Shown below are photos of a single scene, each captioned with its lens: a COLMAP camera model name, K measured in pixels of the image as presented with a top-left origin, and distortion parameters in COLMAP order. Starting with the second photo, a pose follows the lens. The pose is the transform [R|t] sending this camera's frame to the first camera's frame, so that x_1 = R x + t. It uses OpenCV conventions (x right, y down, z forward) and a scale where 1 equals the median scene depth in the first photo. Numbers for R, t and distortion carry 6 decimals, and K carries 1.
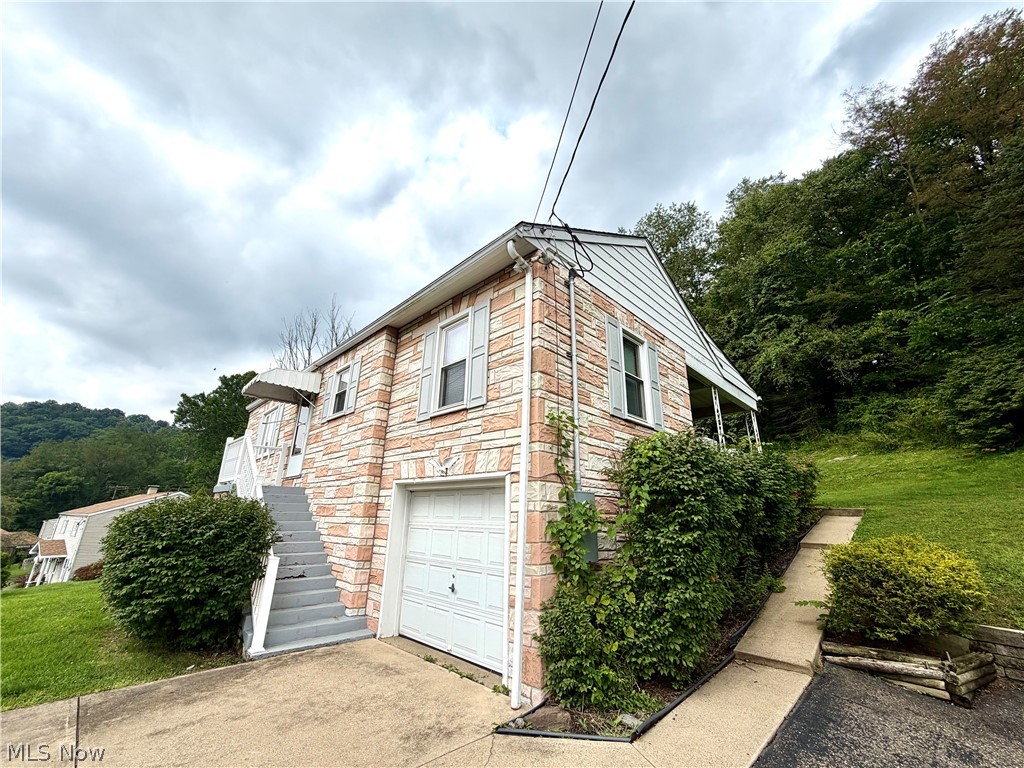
lens RADIAL K [[409.5, 0, 515.5], [0, 409.5, 381.2], [0, 0, 1]] dist [0.000026, -0.000401]
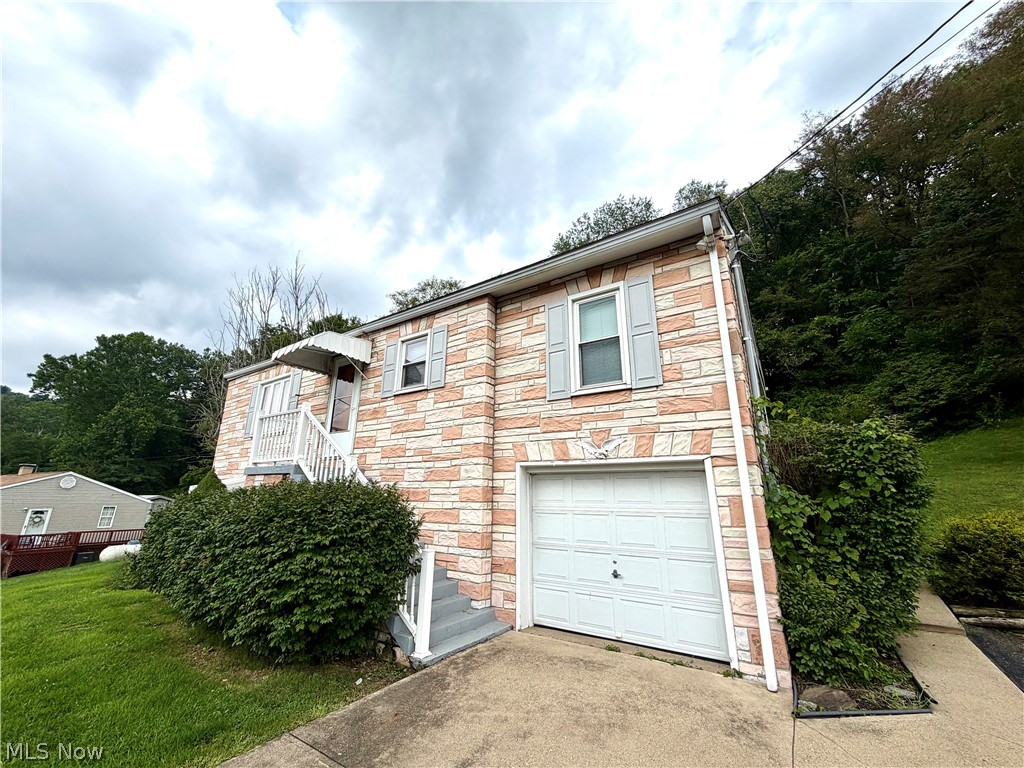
lens RADIAL K [[409.5, 0, 514.0], [0, 409.5, 380.8], [0, 0, 1]] dist [0.000026, -0.000401]
pose [[0.980620, 0.043470, 0.191035, -0.561711], [-0.052183, 0.997803, 0.040815, 0.023960], [-0.188841, -0.049993, 0.980734, 0.118468]]
